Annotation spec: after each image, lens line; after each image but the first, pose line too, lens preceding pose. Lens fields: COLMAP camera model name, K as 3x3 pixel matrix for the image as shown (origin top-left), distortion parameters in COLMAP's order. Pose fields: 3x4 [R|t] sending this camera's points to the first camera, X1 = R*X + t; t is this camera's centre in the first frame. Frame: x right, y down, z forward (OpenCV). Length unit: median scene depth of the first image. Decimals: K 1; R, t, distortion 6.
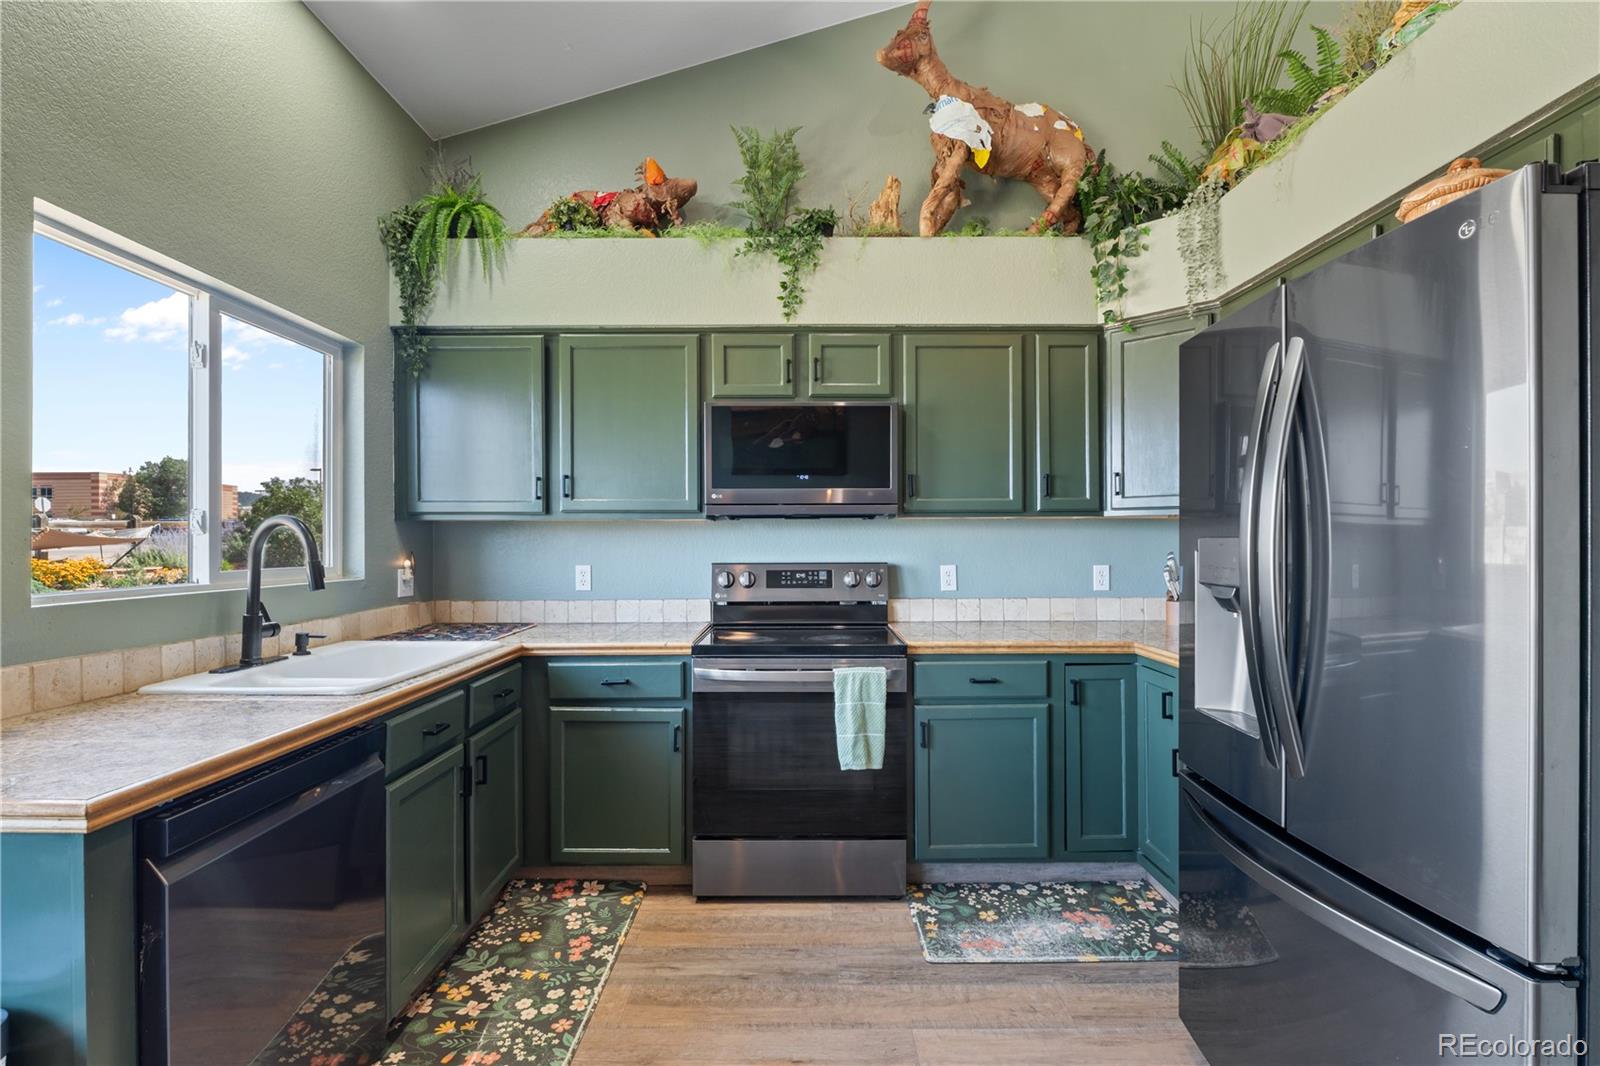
lens RADIAL K [[729.0, 0, 798.3], [0, 729.0, 540.5], [0, 0, 1]] dist [-0.007786, 0.000162]
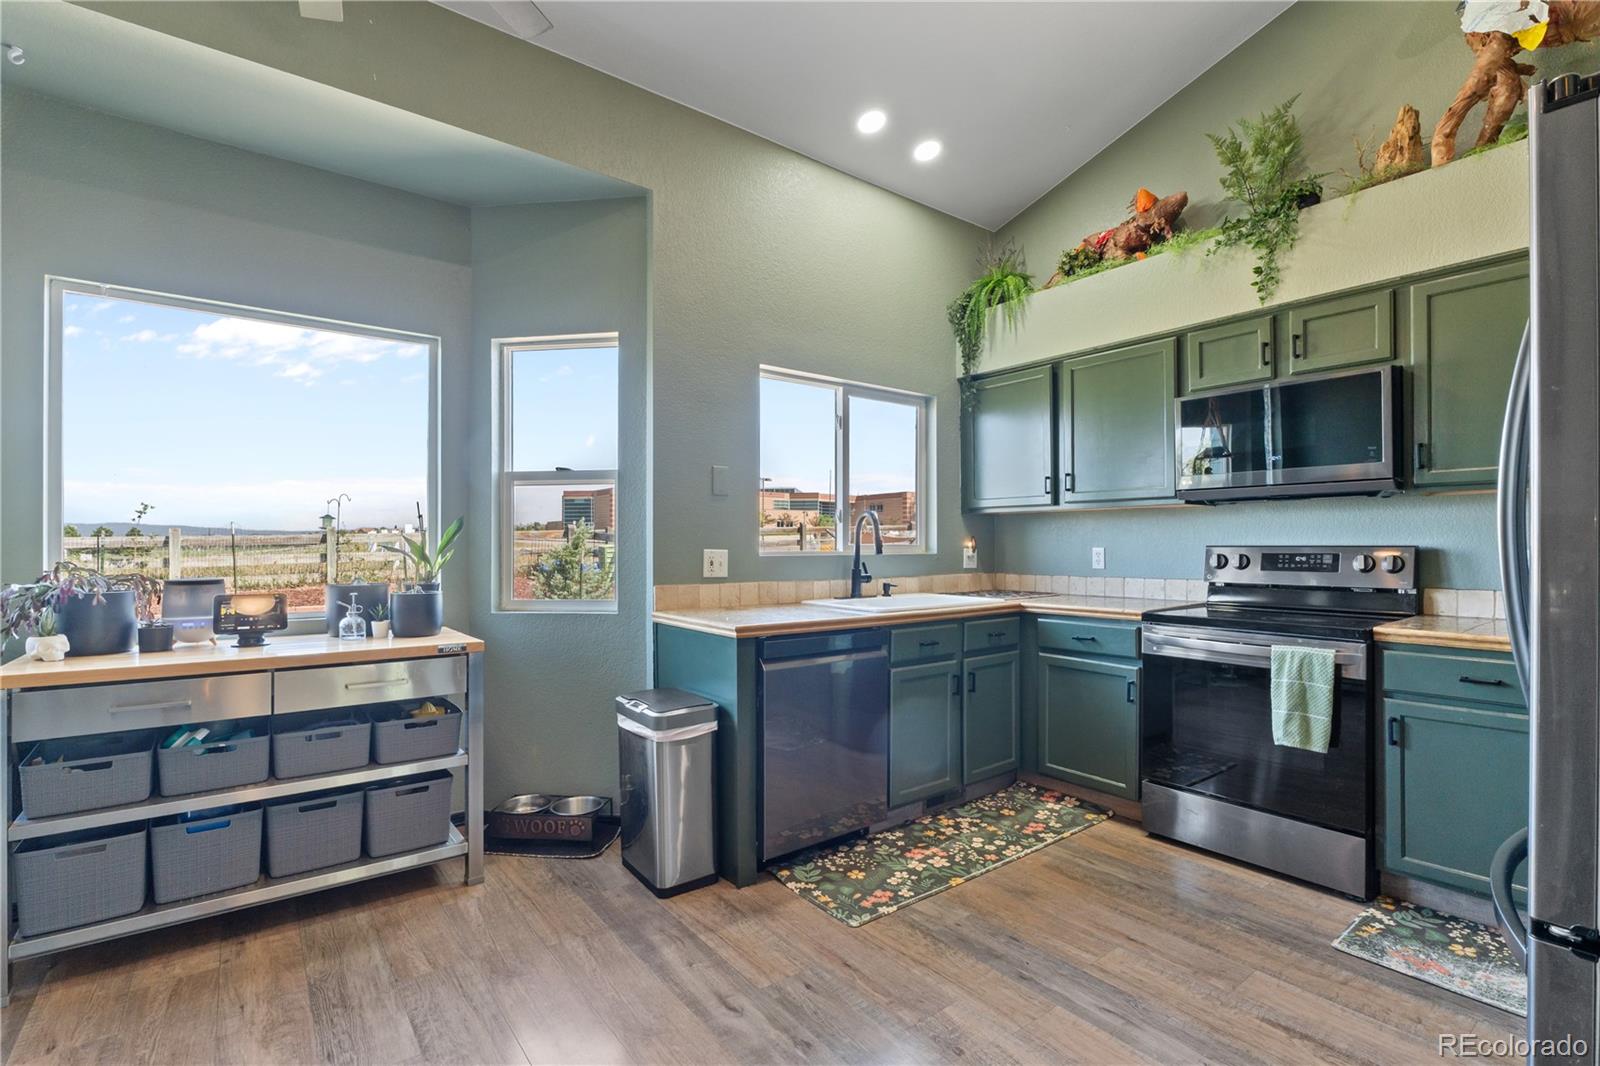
lens RADIAL K [[729.0, 0, 809.1], [0, 729.0, 542.1], [0, 0, 1]] dist [-0.007786, 0.000162]
pose [[0.616854, -0.000617, -0.787077, 0.389675], [0.000845, 1.000000, -0.000121, 0.027635], [0.787077, -0.000590, 0.616855, -0.116397]]
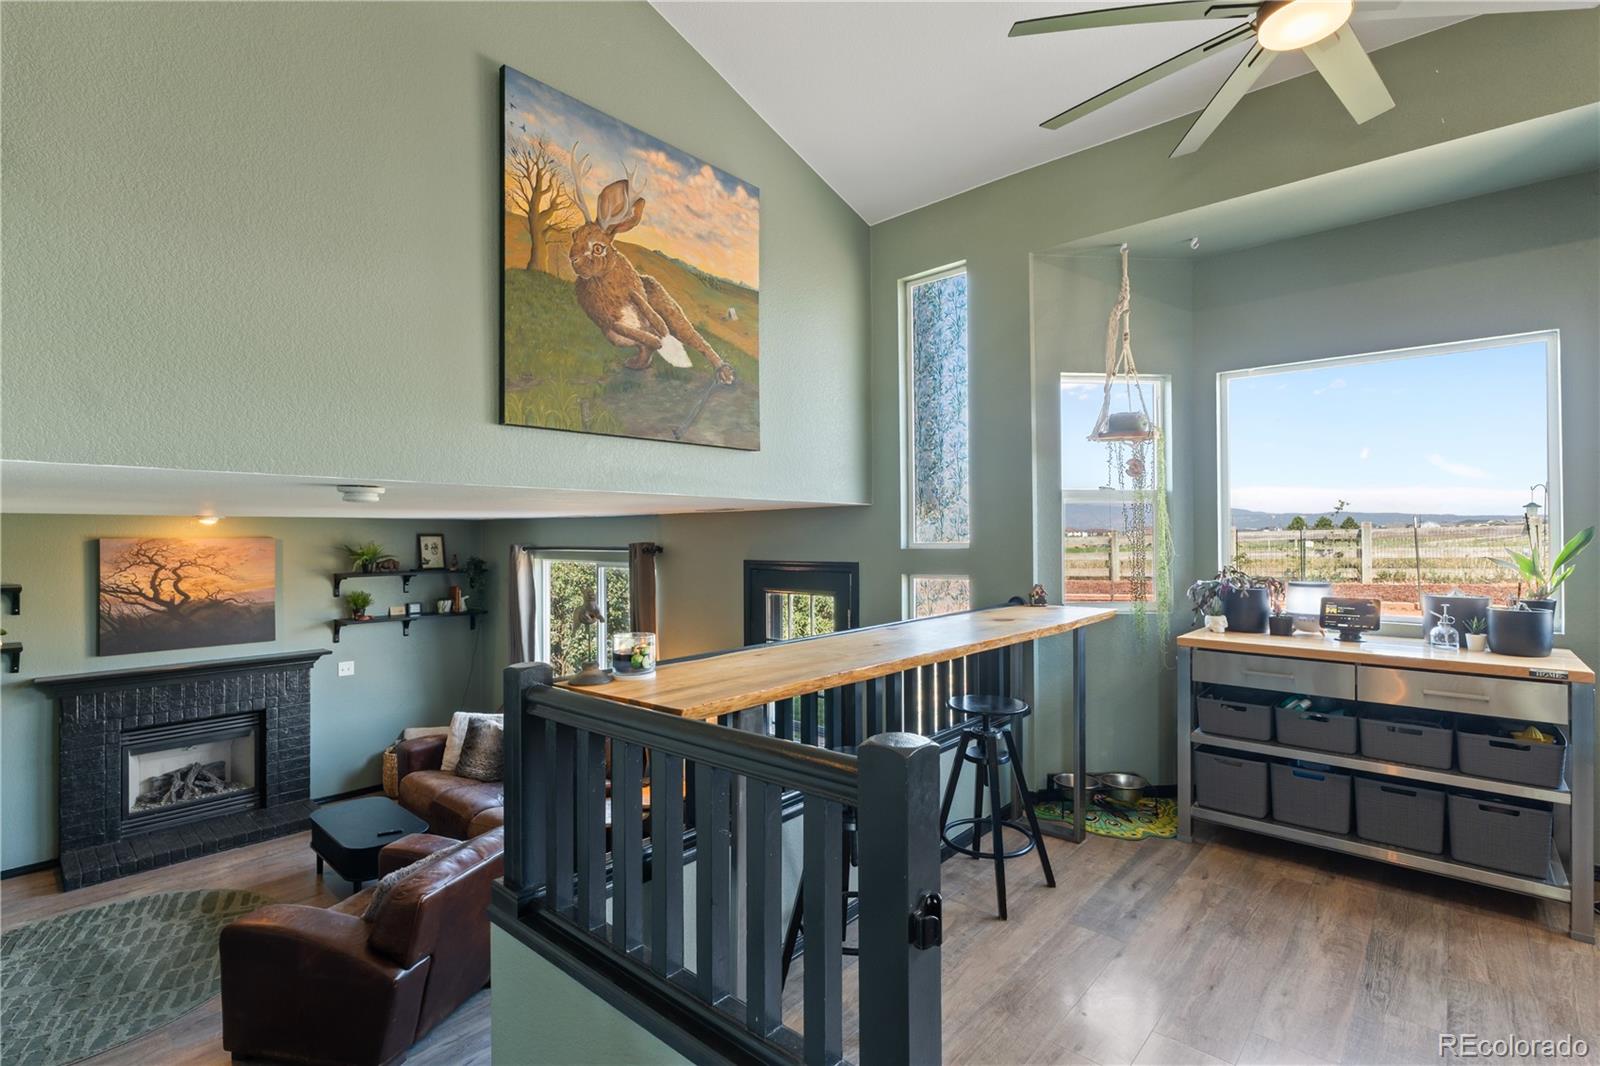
lens RADIAL K [[729.0, 0, 807.7], [0, 729.0, 527.8], [0, 0, 1]] dist [-0.007786, 0.000162]
pose [[-0.664039, -0.002081, -0.747695, 0.591893], [0.009460, 0.999893, -0.011184, -0.007147], [0.747638, -0.014500, -0.663948, 0.004460]]
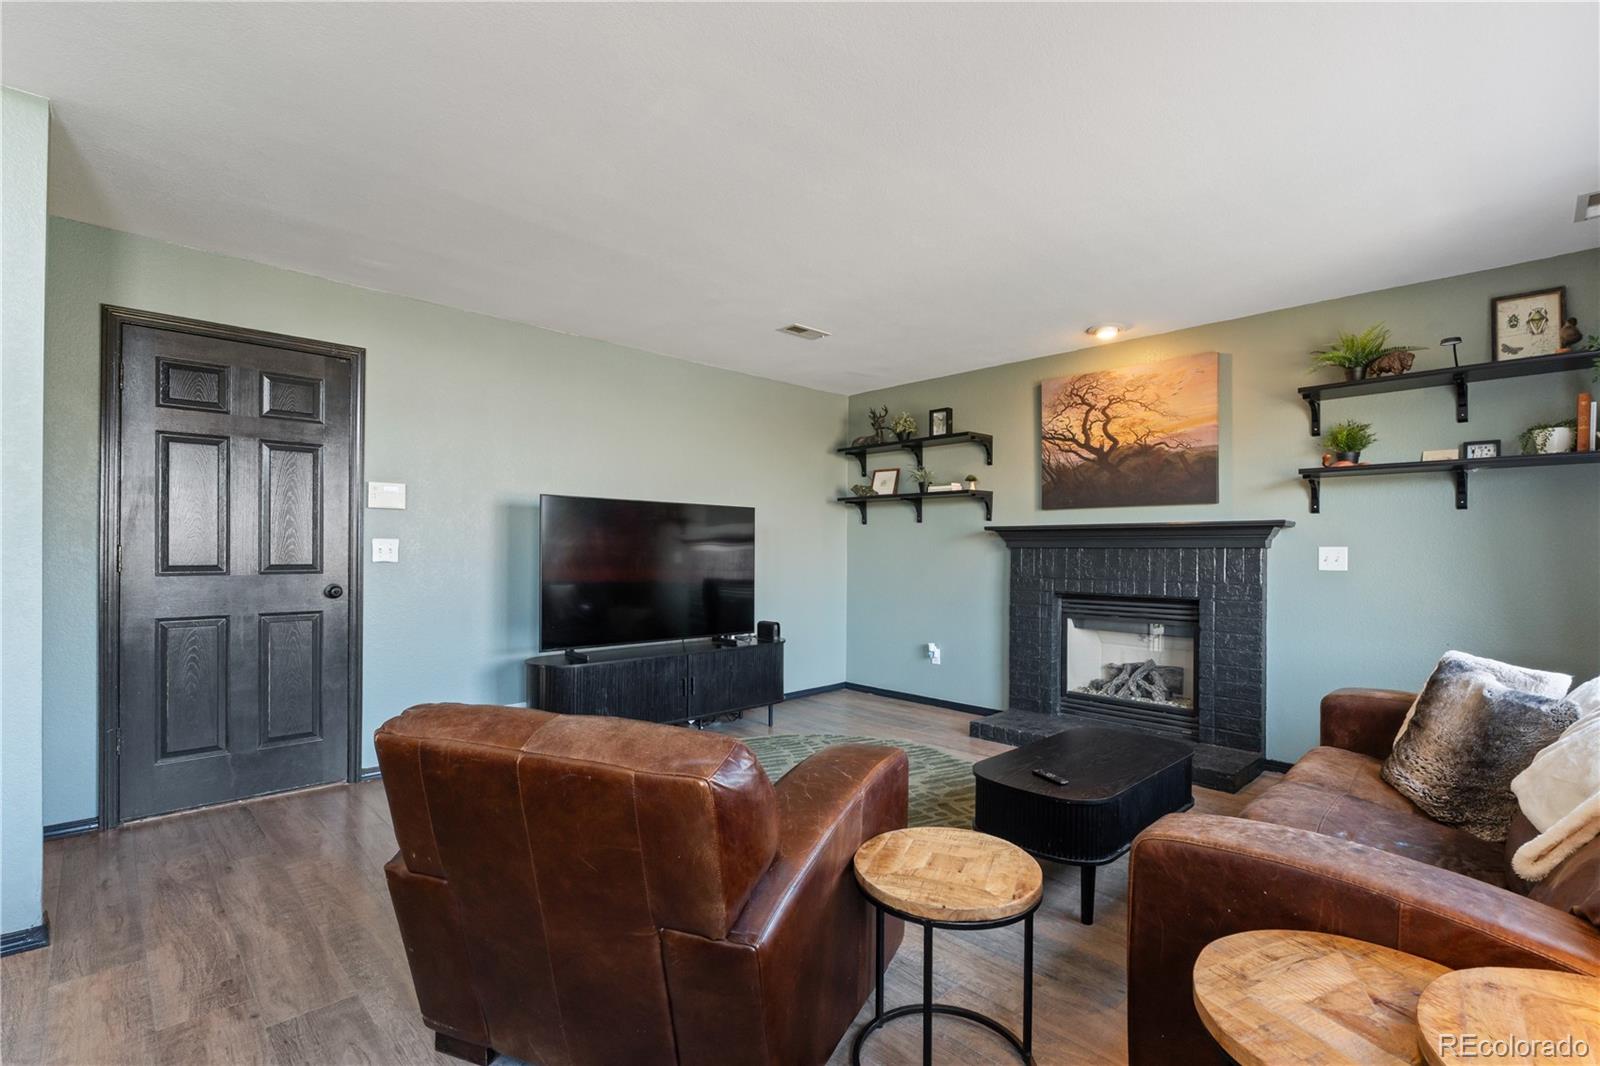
lens RADIAL K [[729.0, 0, 803.7], [0, 729.0, 544.6], [0, 0, 1]] dist [-0.007786, 0.000162]
pose [[-0.693212, 0.005902, 0.720710, -0.401959], [-0.003798, 0.999923, -0.011842, 0.376580], [-0.720724, -0.010947, -0.693136, -0.959162]]
